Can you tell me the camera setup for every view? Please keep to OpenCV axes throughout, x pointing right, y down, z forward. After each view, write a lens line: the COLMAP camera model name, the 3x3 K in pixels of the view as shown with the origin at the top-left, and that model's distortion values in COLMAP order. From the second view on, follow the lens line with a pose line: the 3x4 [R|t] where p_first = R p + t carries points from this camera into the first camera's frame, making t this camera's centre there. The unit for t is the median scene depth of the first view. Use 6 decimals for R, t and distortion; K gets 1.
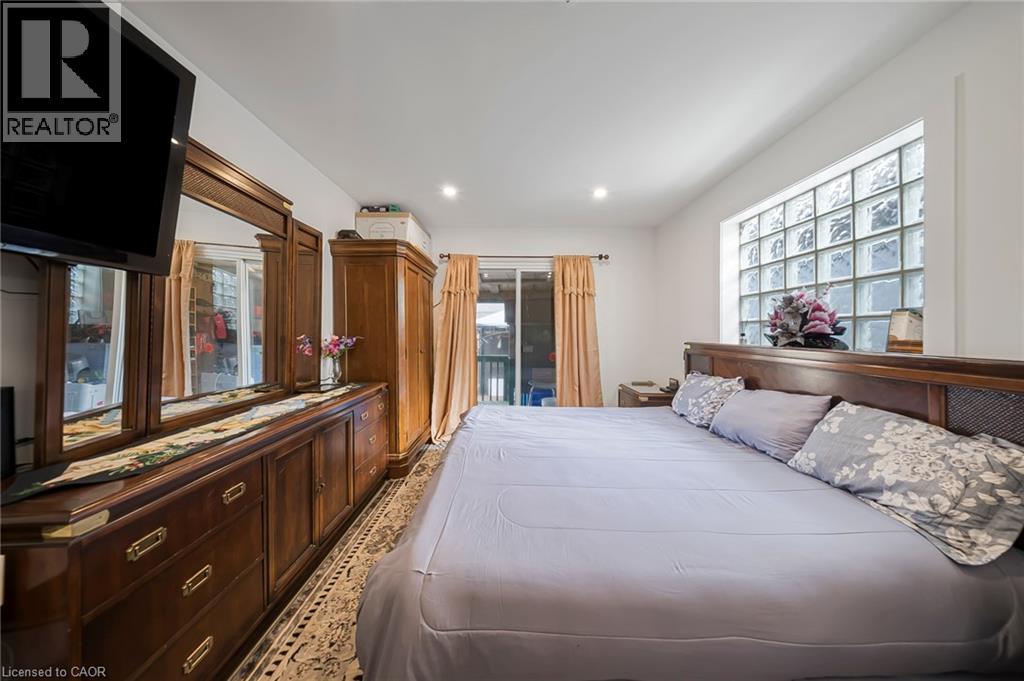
lens RADIAL K [[301.9, 0, 518.3], [0, 301.9, 330.3], [0, 0, 1]] dist [0.007398, -0.000770]
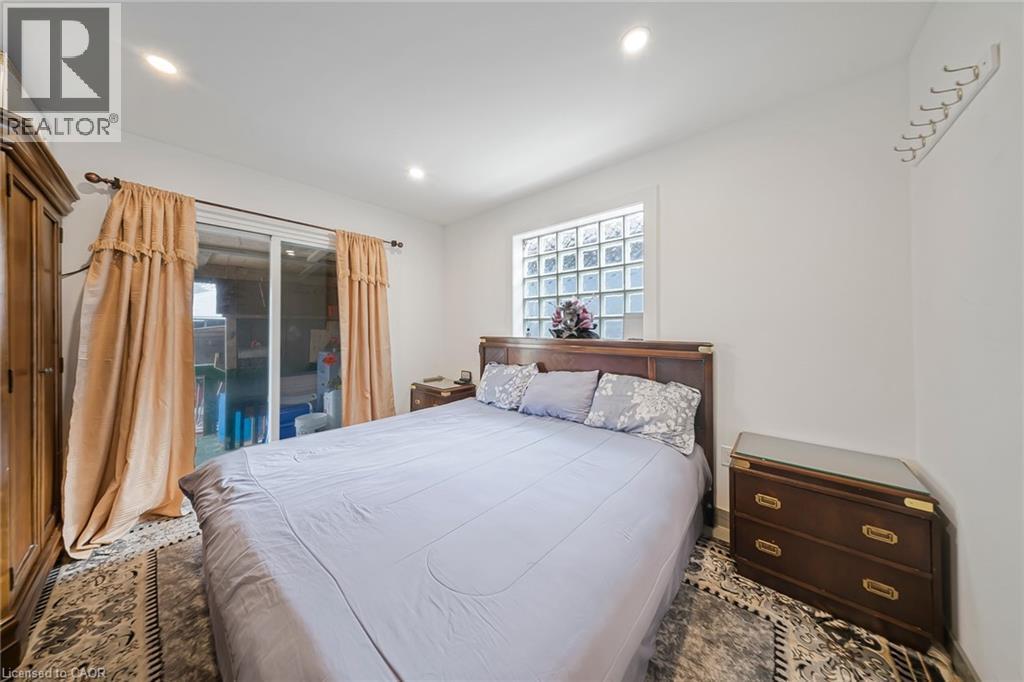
lens RADIAL K [[301.9, 0, 507.4], [0, 301.9, 324.8], [0, 0, 1]] dist [0.007398, -0.000770]
pose [[0.678045, 0.003864, 0.735010, -0.258237], [-0.001748, 0.999992, -0.003645, 0.000109], [-0.735018, 0.001187, 0.678047, 0.241551]]
